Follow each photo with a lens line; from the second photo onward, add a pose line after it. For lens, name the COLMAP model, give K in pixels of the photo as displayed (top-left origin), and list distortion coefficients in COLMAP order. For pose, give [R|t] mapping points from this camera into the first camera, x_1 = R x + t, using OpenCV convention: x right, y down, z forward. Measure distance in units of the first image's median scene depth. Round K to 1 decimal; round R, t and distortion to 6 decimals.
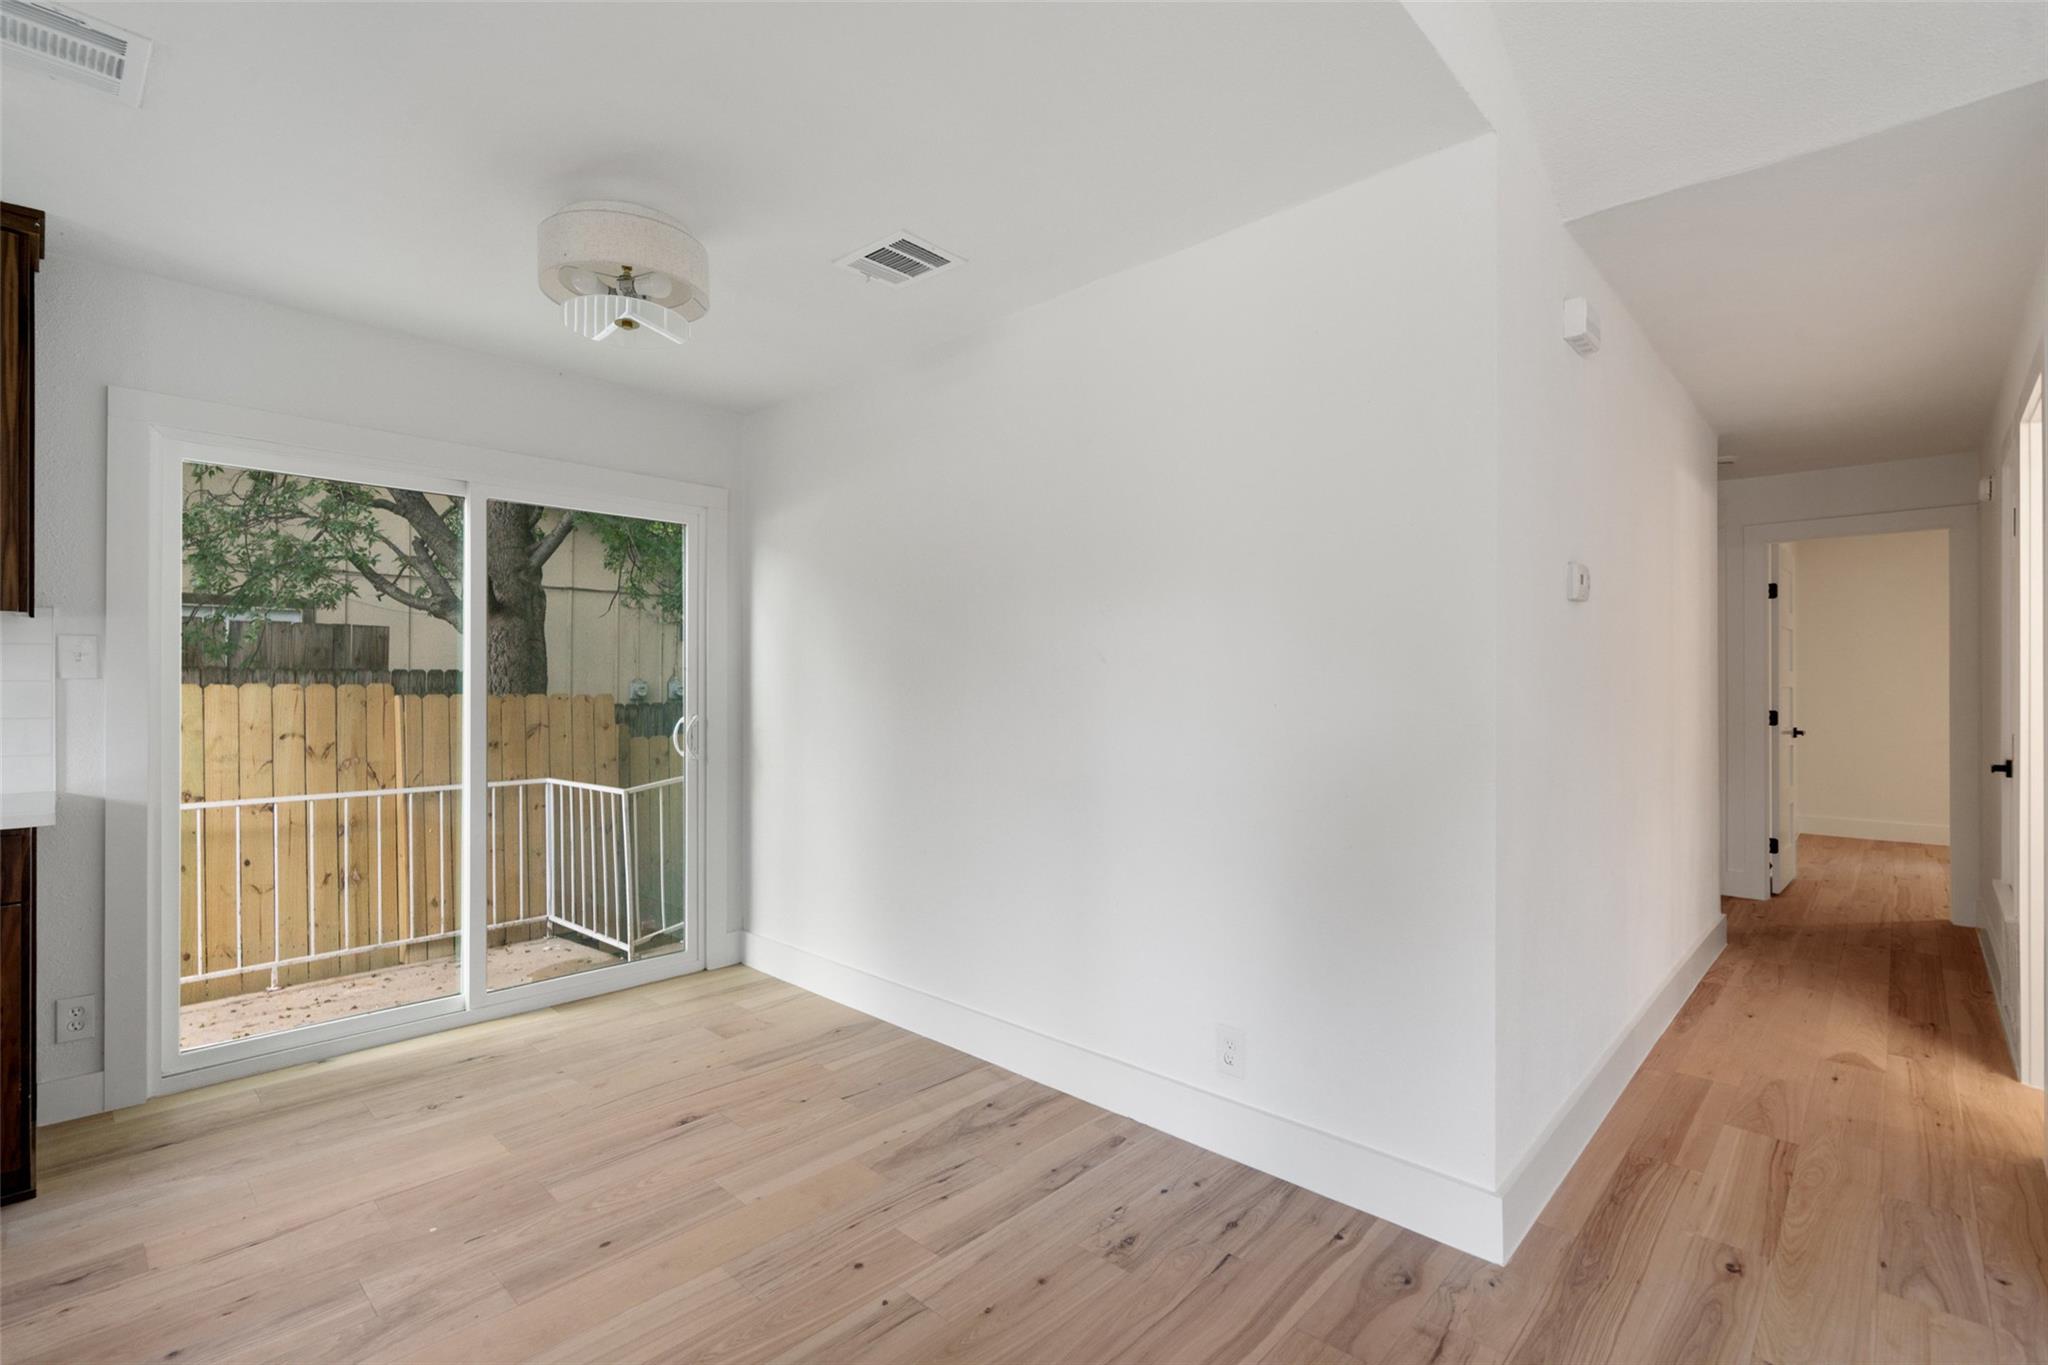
lens RADIAL K [[931.2, 0, 1008.9], [0, 931.2, 683.1], [0, 0, 1]] dist [0.001426, 0.000023]
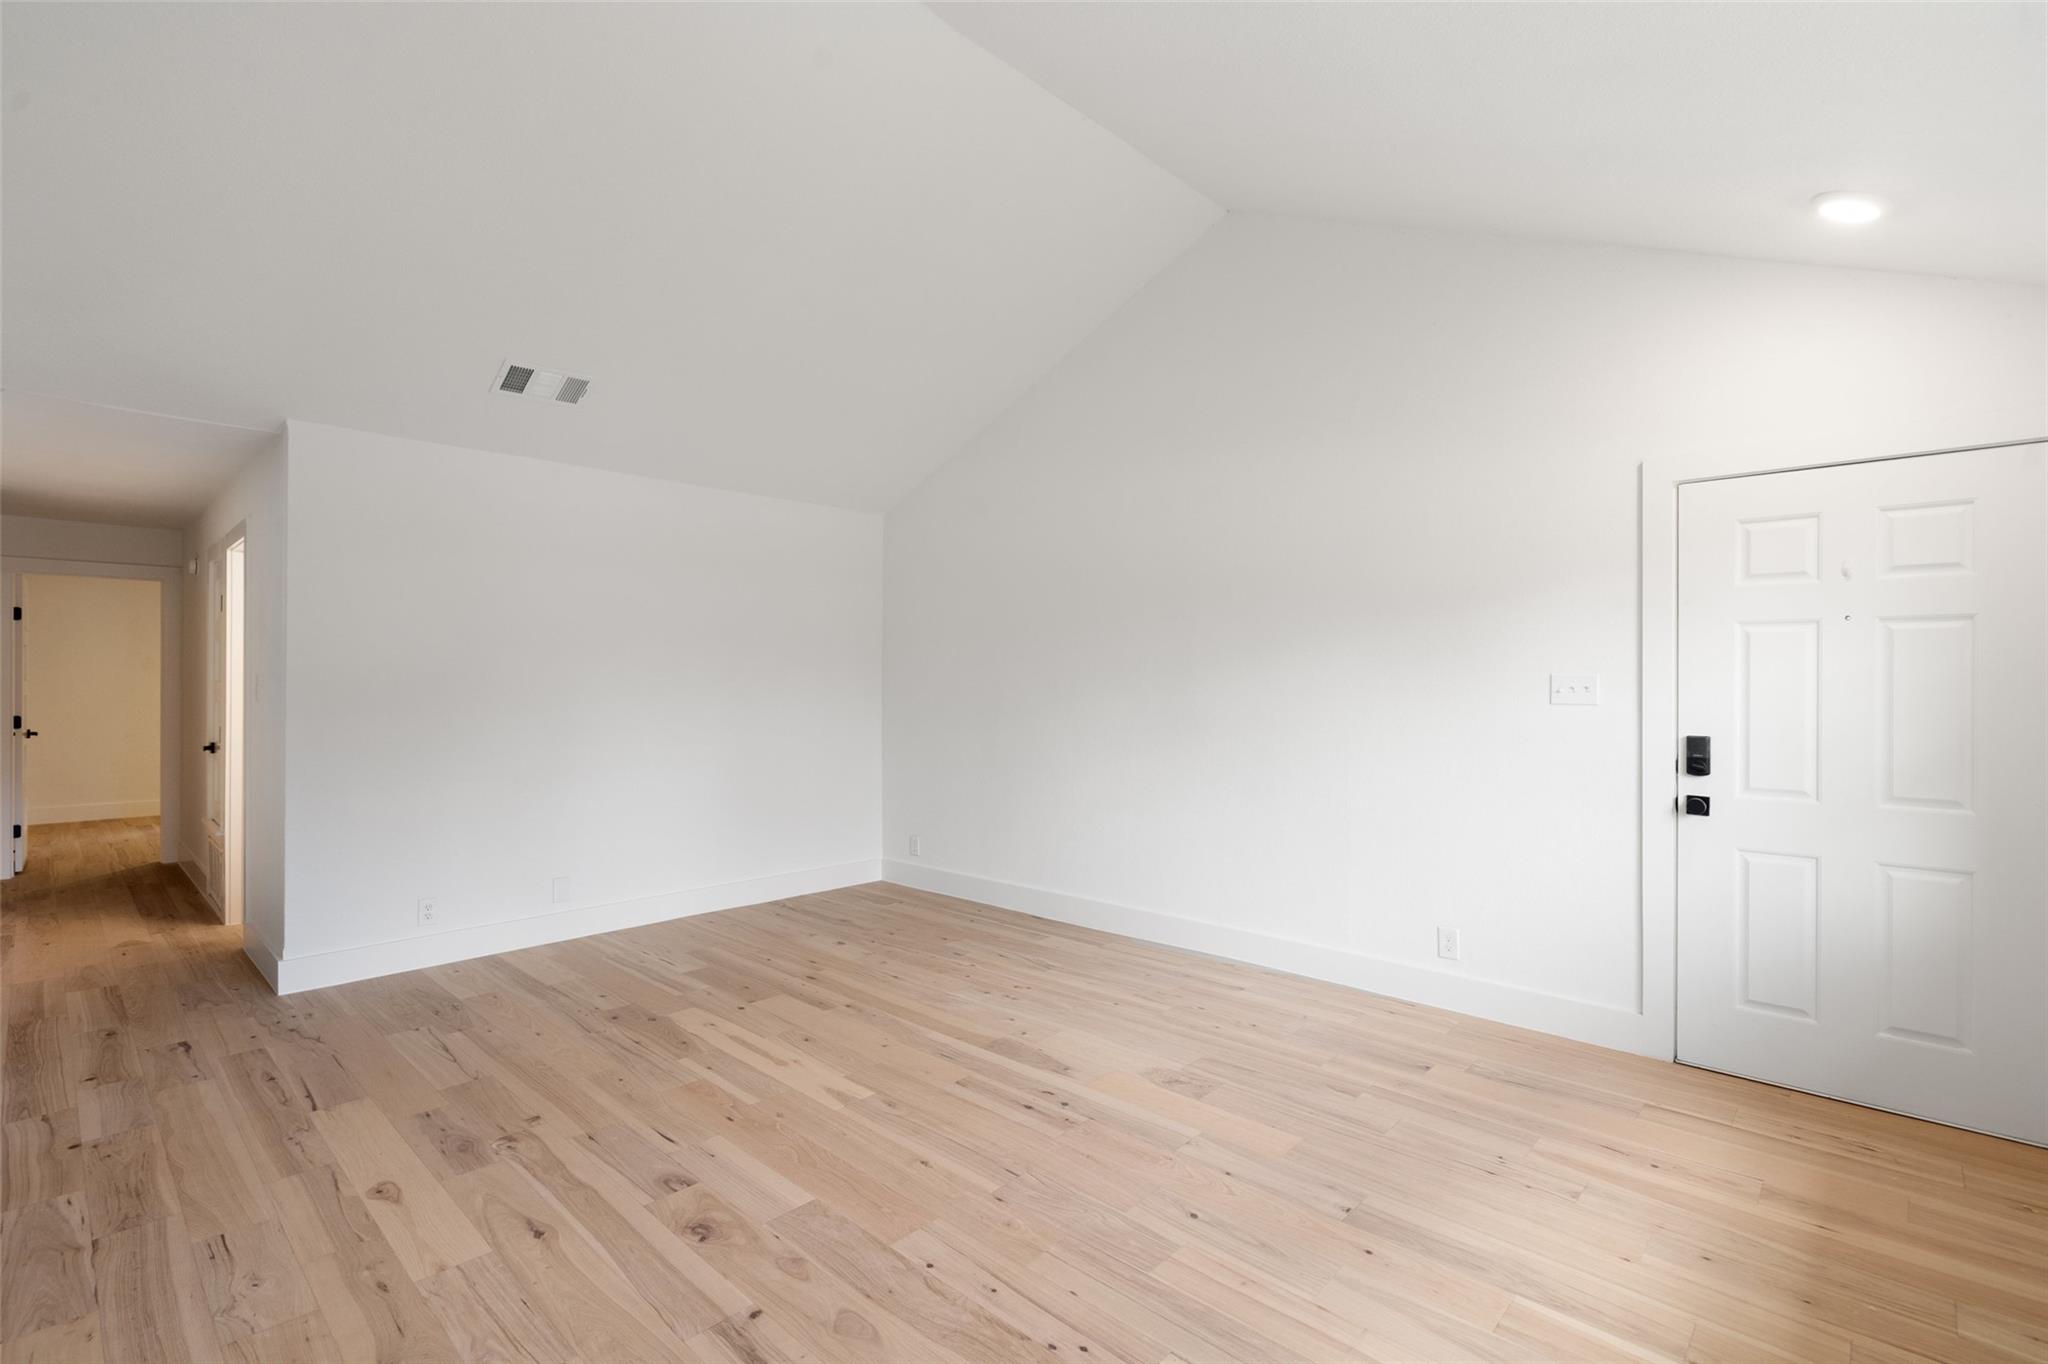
lens RADIAL K [[931.2, 0, 1009.2], [0, 931.2, 676.0], [0, 0, 1]] dist [0.001426, 0.000023]
pose [[0.004201, 0.005470, 0.999976, -0.591980], [-0.004059, 0.999977, -0.005453, -0.033616], [-0.999983, -0.004036, 0.004223, -0.428349]]
